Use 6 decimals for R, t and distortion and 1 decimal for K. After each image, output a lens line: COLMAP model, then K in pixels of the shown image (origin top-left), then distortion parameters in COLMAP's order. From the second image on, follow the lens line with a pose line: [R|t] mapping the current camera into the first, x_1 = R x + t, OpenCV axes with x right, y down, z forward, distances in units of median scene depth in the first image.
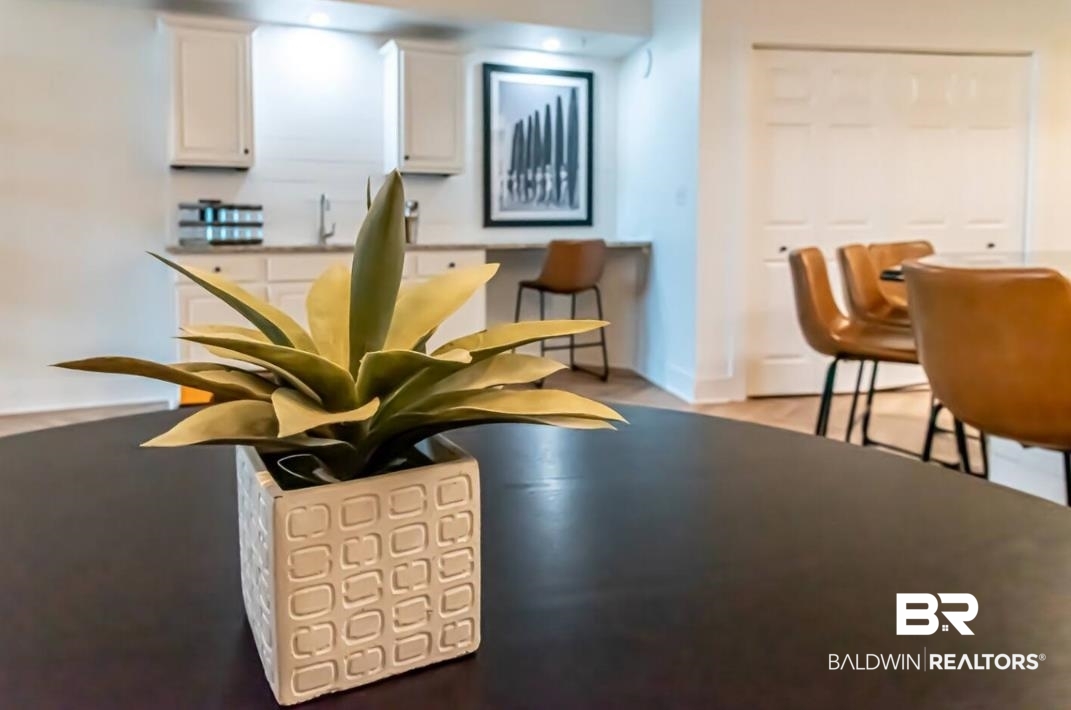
lens RADIAL K [[766.0, 0, 481.0], [0, 766.0, 271.6], [0, 0, 1]] dist [0.003222, -0.009140]
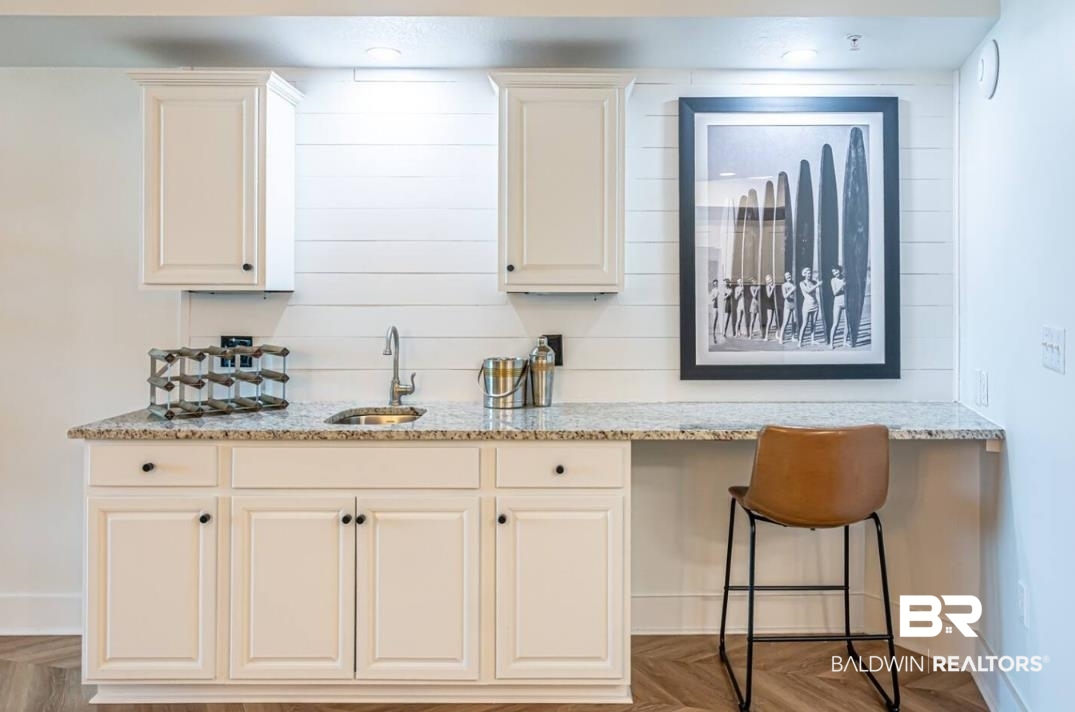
lens RADIAL K [[819.9, 0, 535.5], [0, 819.9, 292.9], [0, 0, 1]] dist [0.000384, -0.001599]
pose [[0.916996, -0.000343, -0.398896, 0.162817], [-0.025780, 0.997858, -0.060122, -0.089227], [0.398062, 0.065415, 0.915023, 0.418887]]
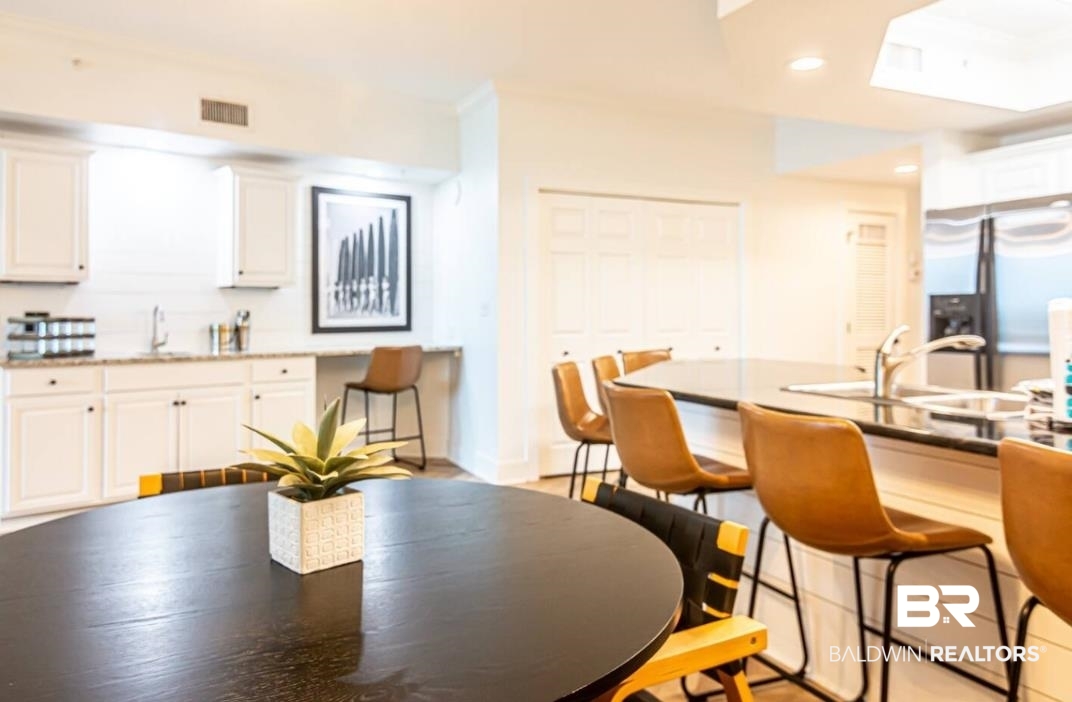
lens RADIAL K [[789.0, 0, 508.4], [0, 789.0, 304.5], [0, 0, 1]] dist [0.029048, -0.004809]
pose [[0.965418, 0.002976, 0.260688, -0.021781], [0.014947, 0.997658, -0.066741, -0.021724], [-0.260276, 0.068329, 0.963113, -0.176416]]
